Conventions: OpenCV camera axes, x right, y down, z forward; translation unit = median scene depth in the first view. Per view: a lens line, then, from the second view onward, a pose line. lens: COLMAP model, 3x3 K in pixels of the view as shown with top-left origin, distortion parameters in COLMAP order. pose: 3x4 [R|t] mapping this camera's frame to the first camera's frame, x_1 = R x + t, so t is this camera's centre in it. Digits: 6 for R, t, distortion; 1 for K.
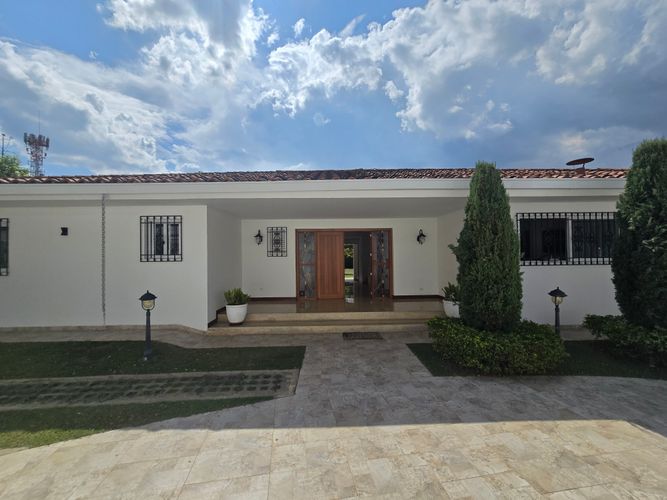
lens RADIAL K [[273.3, 0, 336.6], [0, 273.3, 244.1], [0, 0, 1]] dist [-0.007884, 0.003976]
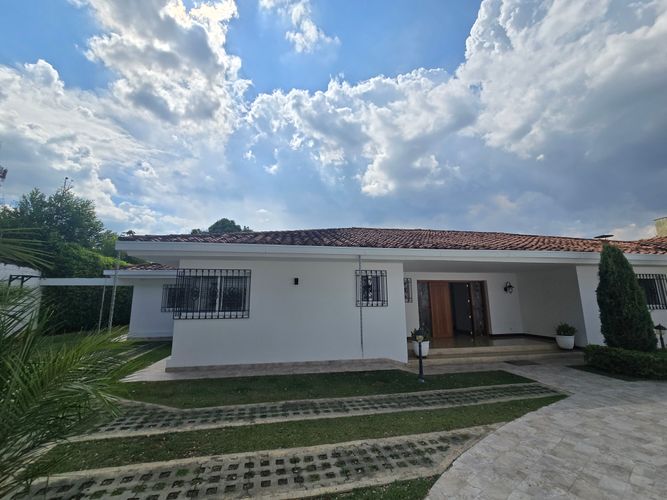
lens RADIAL K [[273.3, 0, 334.1], [0, 273.3, 252.2], [0, 0, 1]] dist [-0.007884, 0.003976]
pose [[0.987904, 0.034762, 0.151119, -1.020830], [-0.015386, 0.991714, -0.127541, -0.021909], [-0.154301, 0.123674, 0.980253, -0.246155]]
